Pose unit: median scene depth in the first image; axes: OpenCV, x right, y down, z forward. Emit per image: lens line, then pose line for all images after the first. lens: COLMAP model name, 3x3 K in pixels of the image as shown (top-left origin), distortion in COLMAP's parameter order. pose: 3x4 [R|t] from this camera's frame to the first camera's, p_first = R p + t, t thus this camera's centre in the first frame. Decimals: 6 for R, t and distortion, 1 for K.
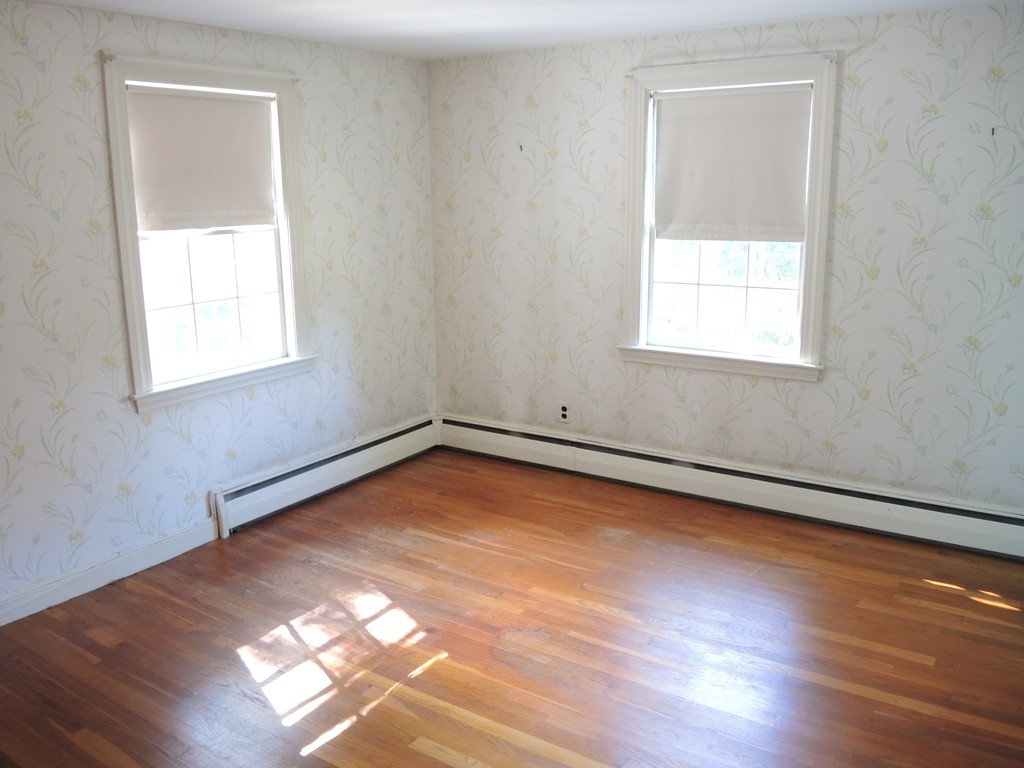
lens RADIAL K [[857.4, 0, 512.0], [0, 857.4, 384.0], [0, 0, 1]] dist [-0.036857, -0.059677]
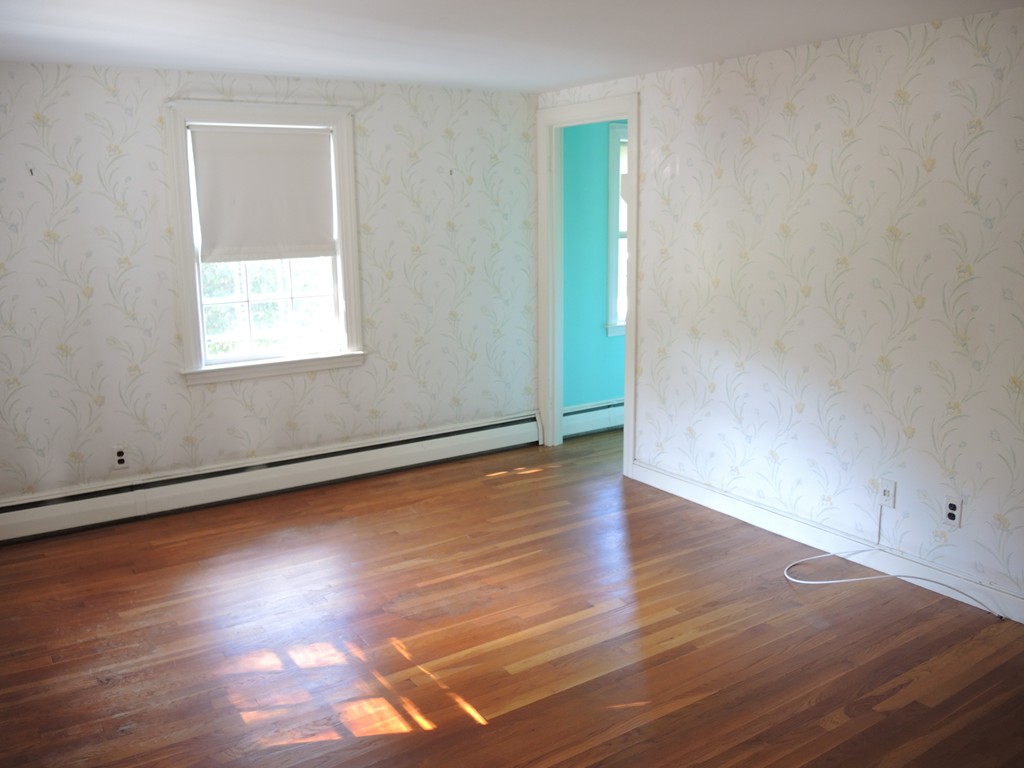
lens RADIAL K [[857.4, 0, 512.0], [0, 857.4, 384.0], [0, 0, 1]] dist [-0.036857, -0.059677]
pose [[0.383273, -0.178137, 0.906294, -0.693752], [0.212284, 0.971947, 0.101267, -0.054725], [-0.898909, 0.153578, 0.410337, 0.274283]]
